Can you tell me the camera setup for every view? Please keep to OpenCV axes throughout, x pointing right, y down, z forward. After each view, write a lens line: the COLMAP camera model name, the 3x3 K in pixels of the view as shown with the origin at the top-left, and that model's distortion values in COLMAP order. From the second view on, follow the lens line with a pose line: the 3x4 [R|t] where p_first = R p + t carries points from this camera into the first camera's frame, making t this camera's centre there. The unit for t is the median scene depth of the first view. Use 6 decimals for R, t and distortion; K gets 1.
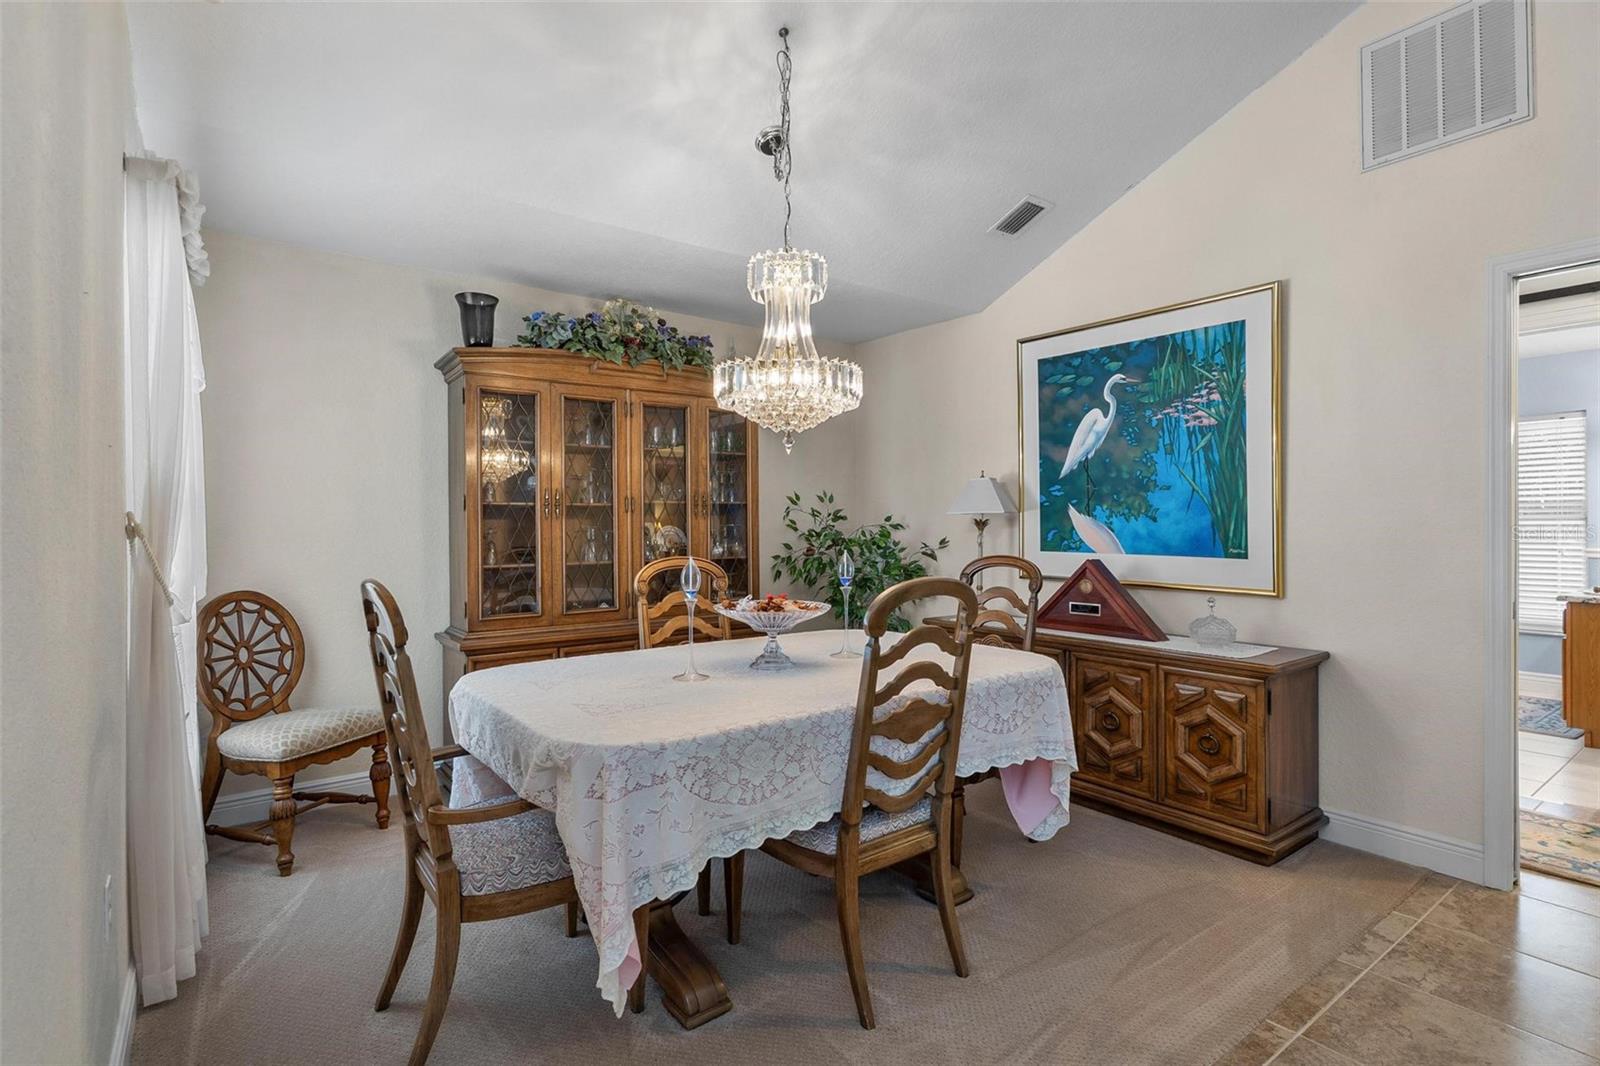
lens RADIAL K [[792.1, 0, 795.9], [0, 792.1, 526.7], [0, 0, 1]] dist [-0.015912, 0.000317]
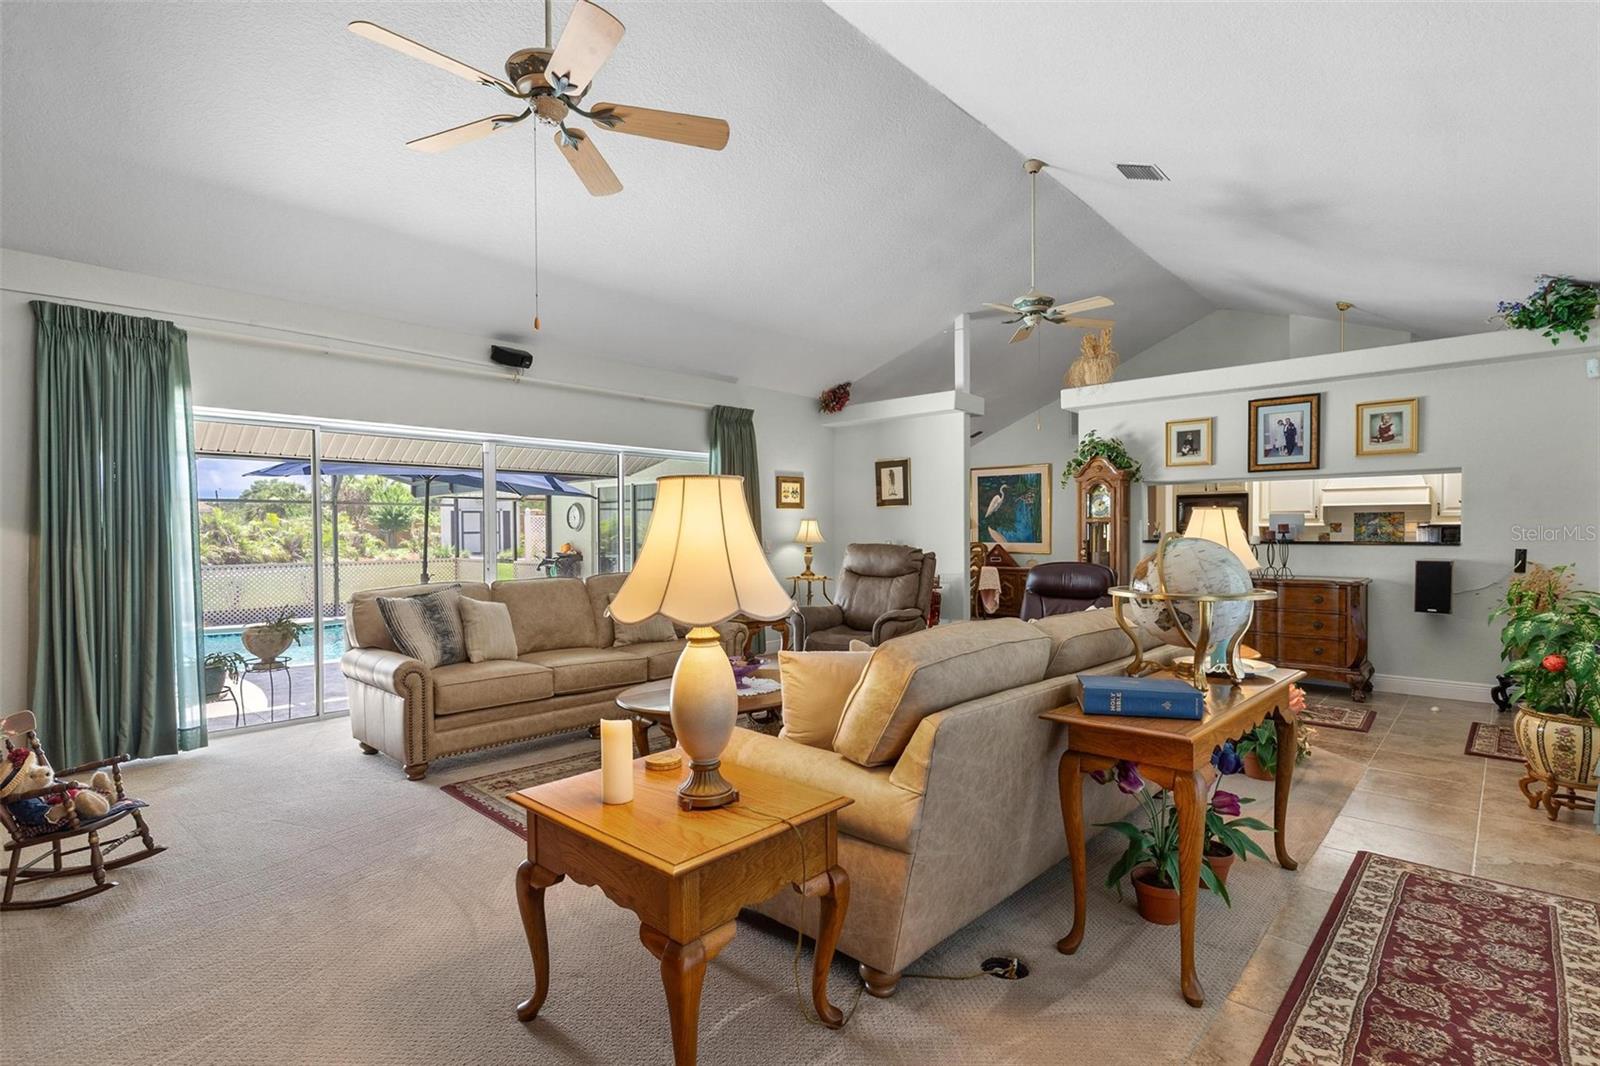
lens RADIAL K [[792.1, 0, 789.5], [0, 792.1, 536.6], [0, 0, 1]] dist [-0.015912, 0.000317]
pose [[0.985601, -0.001385, 0.169083, -0.944435], [0.000367, 0.999982, 0.006053, -0.008918], [-0.169089, -0.005903, 0.985583, -1.908551]]
